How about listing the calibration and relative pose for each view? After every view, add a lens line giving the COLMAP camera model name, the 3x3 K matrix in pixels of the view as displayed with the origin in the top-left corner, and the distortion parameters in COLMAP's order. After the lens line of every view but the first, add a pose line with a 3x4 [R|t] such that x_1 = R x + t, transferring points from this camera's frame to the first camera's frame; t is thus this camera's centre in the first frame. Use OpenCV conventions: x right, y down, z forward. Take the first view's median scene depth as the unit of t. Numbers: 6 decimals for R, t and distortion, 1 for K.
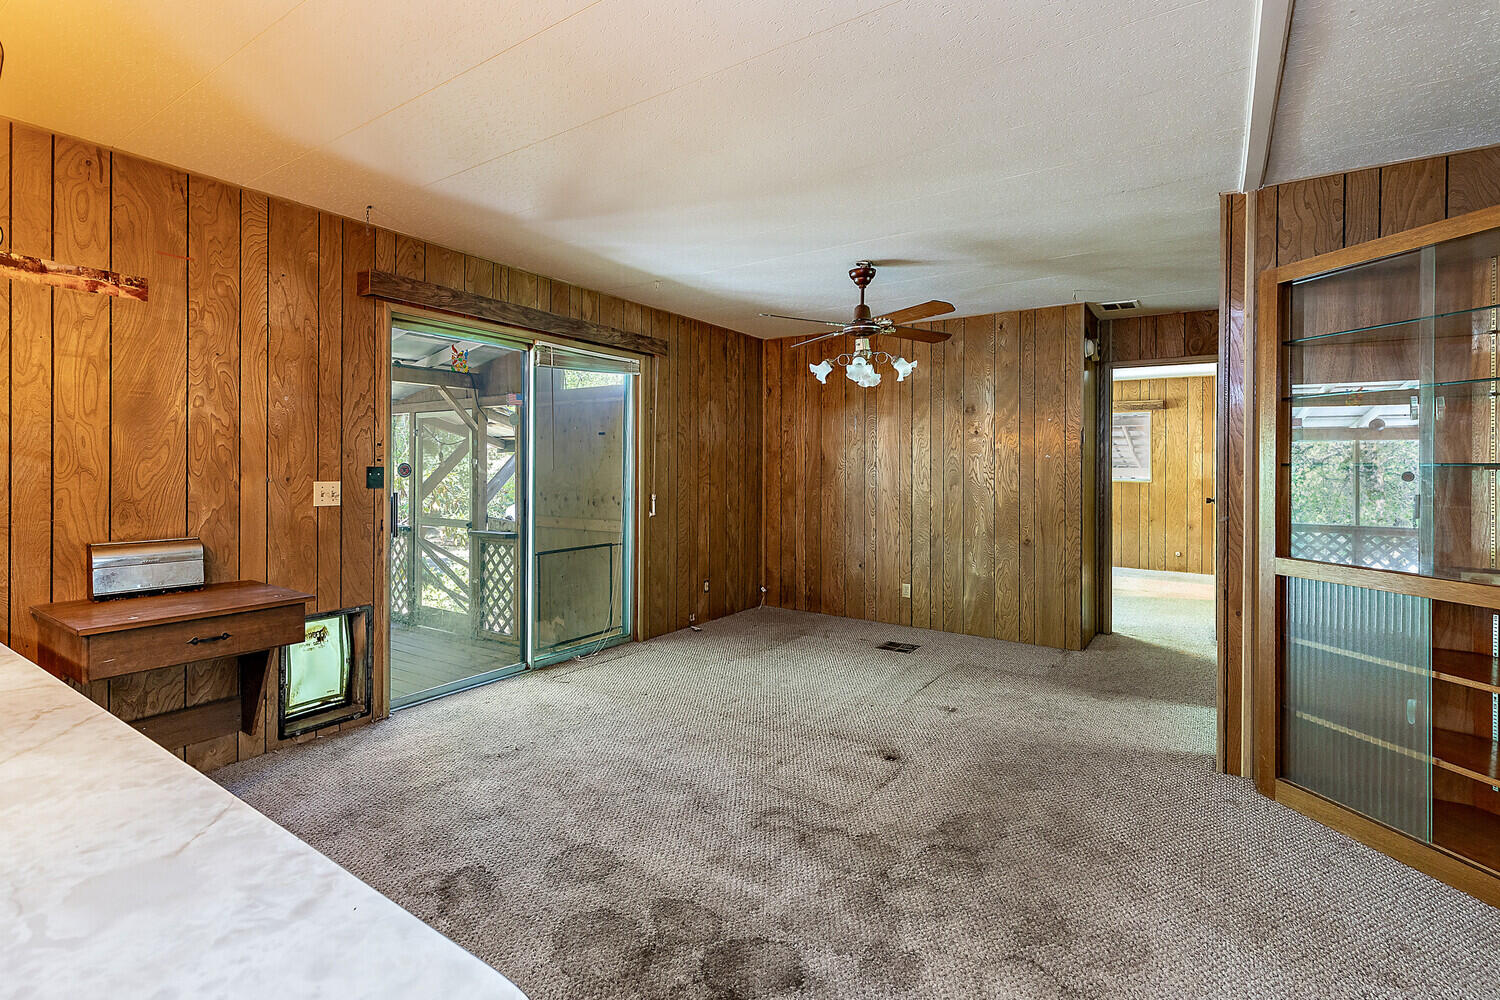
lens RADIAL K [[687.0, 0, 745.8], [0, 687.0, 466.8], [0, 0, 1]] dist [0.004369, 0.000006]
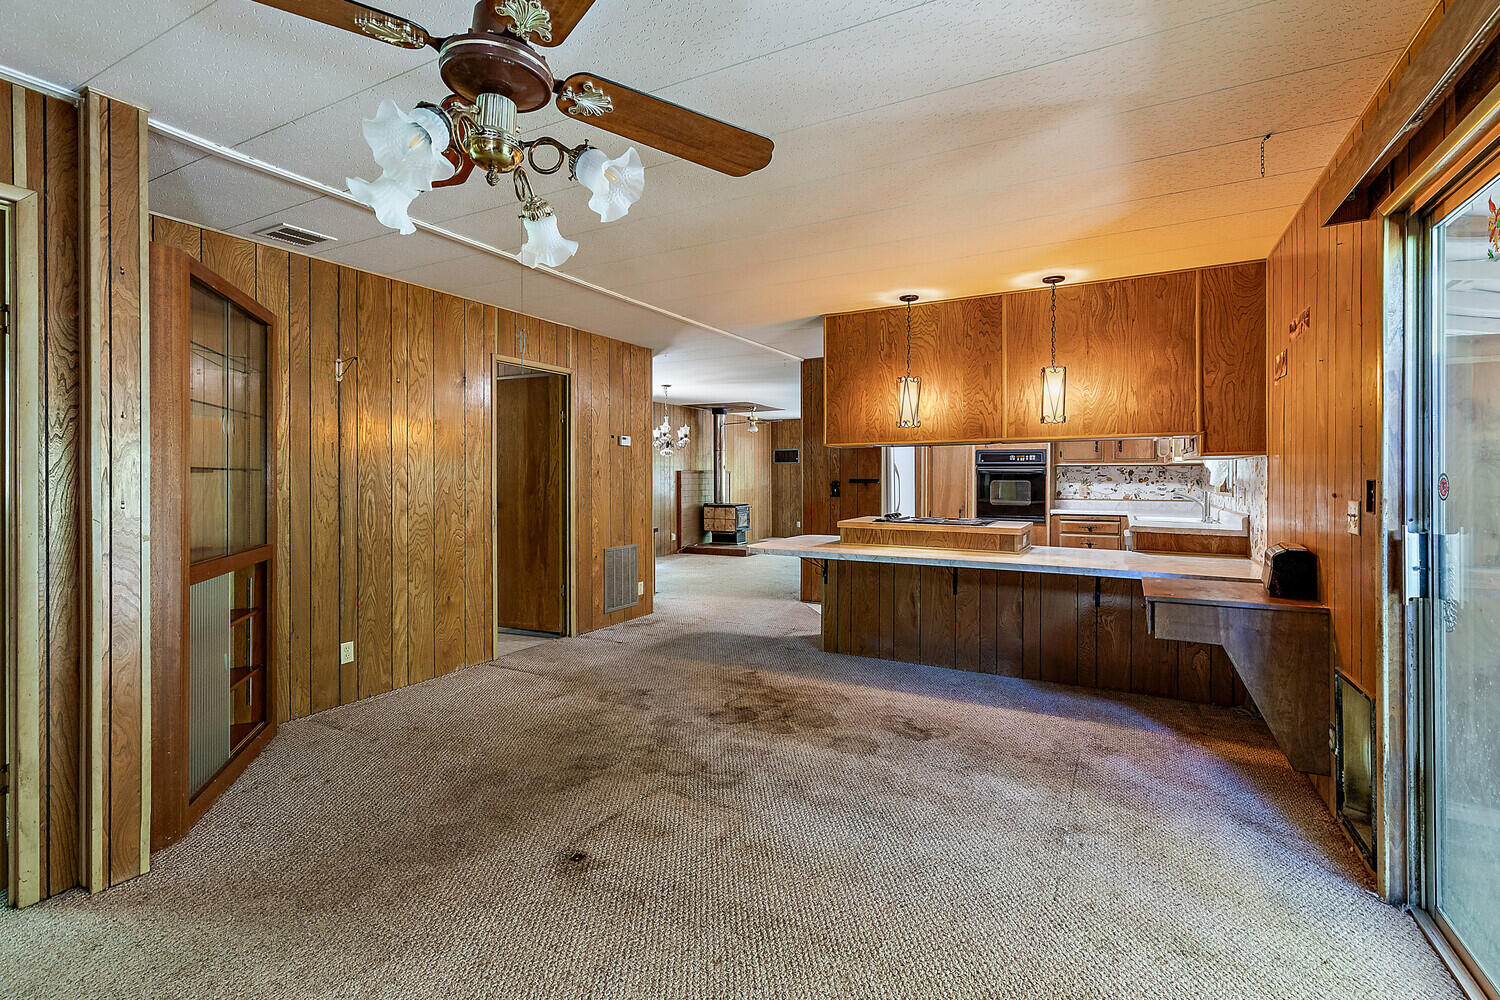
lens RADIAL K [[687.0, 0, 744.5], [0, 687.0, 478.7], [0, 0, 1]] dist [0.004369, 0.000006]
pose [[-0.995583, -0.008281, -0.093515, 0.111725], [-0.008713, 0.999953, 0.004208, 0.000503], [0.093476, 0.005004, -0.995609, 1.939316]]
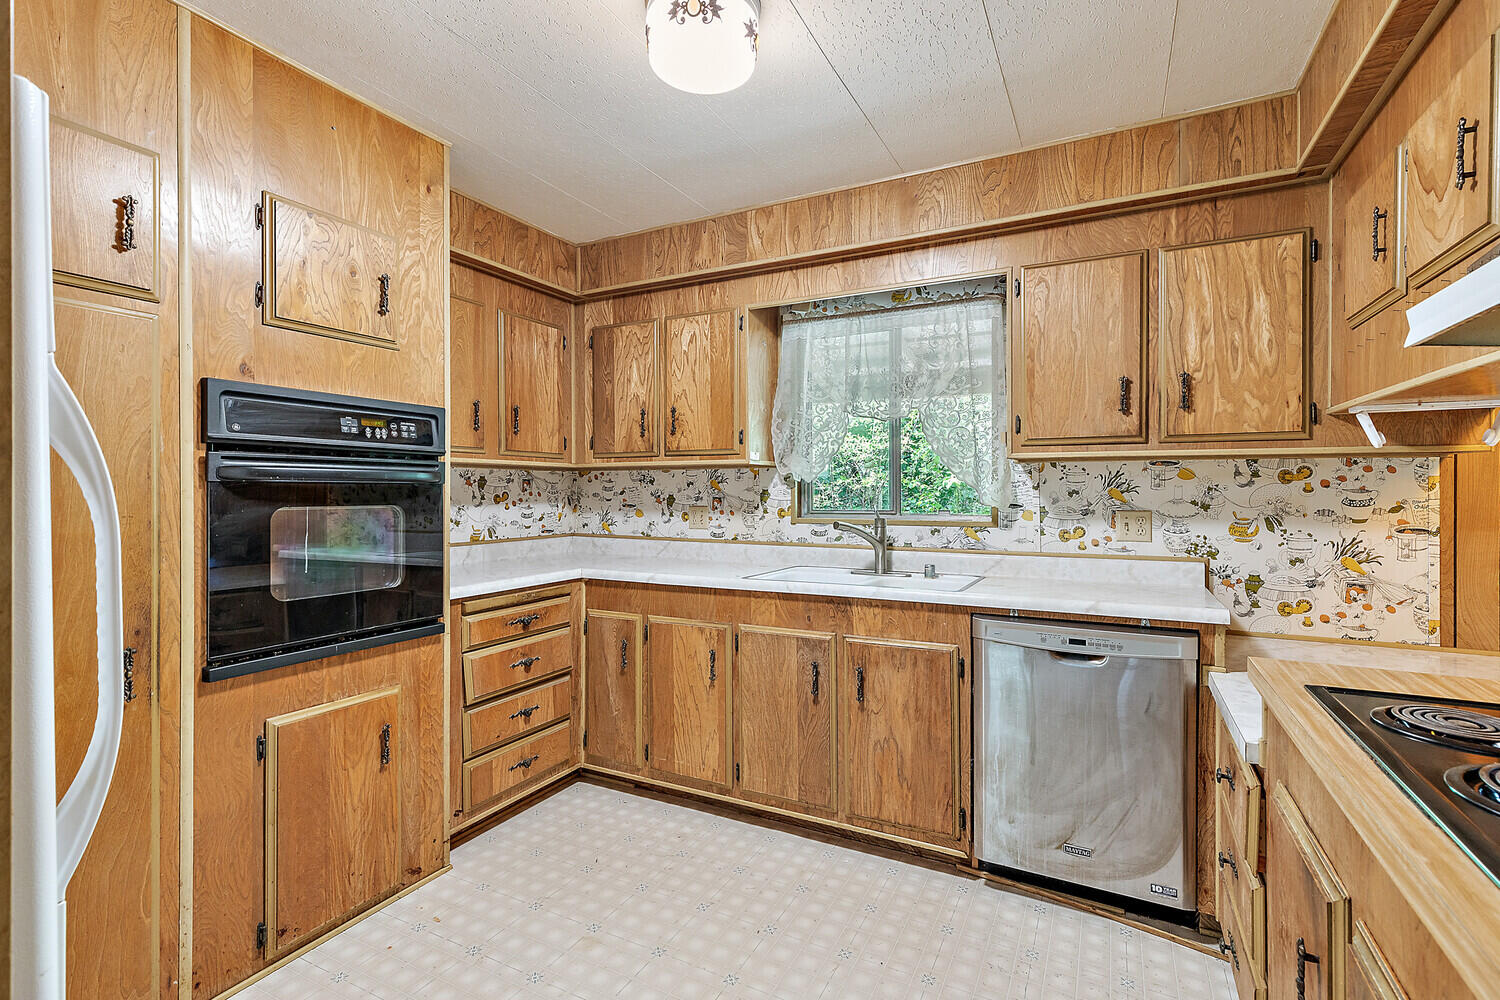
lens RADIAL K [[687.0, 0, 759.7], [0, 687.0, 493.5], [0, 0, 1]] dist [0.004369, 0.000006]
pose [[0.116167, -0.001660, -0.993228, -0.354422], [-0.001189, 0.999998, -0.001811, -0.002850], [0.993229, 0.001392, 0.116165, -0.193122]]
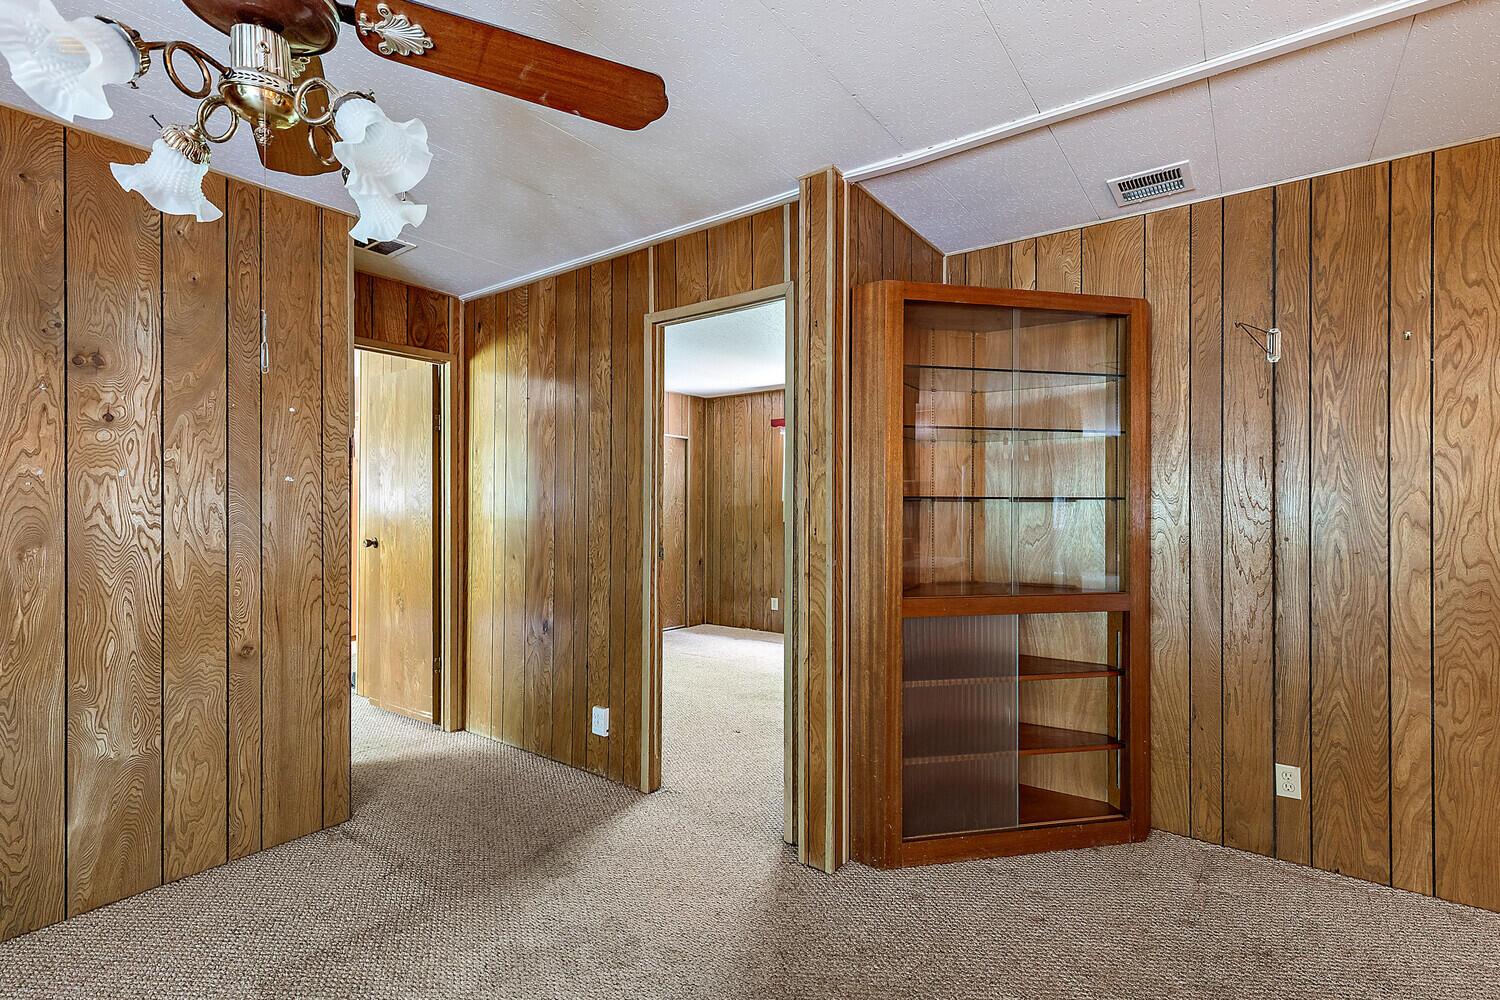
lens RADIAL K [[687.0, 0, 754.1], [0, 687.0, 499.5], [0, 0, 1]] dist [0.004369, 0.000006]
pose [[0.029952, -0.003036, 0.999547, -0.139432], [-0.001006, 0.999995, 0.003068, -0.003312], [-0.999551, -0.001098, 0.029949, 1.136755]]
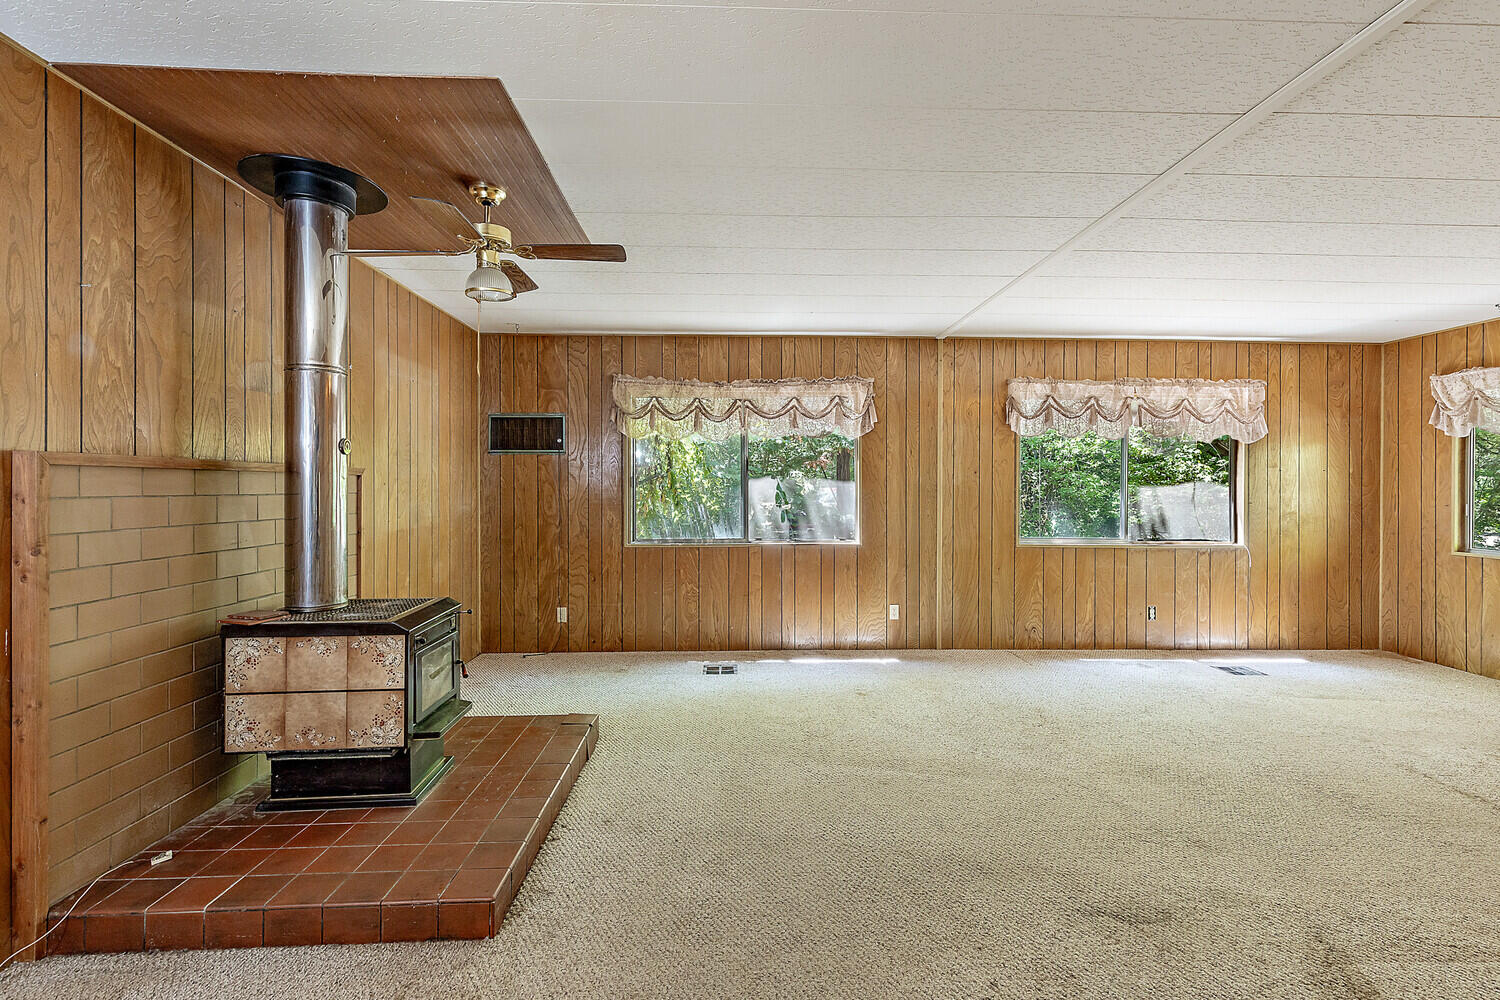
lens RADIAL K [[687.0, 0, 763.0], [0, 687.0, 483.9], [0, 0, 1]] dist [0.004369, 0.000006]
pose [[-0.800595, -0.012178, -0.599082, -0.059311], [-0.008845, 0.999925, -0.008506, 0.003330], [0.599141, -0.001511, -0.800642, -1.224182]]
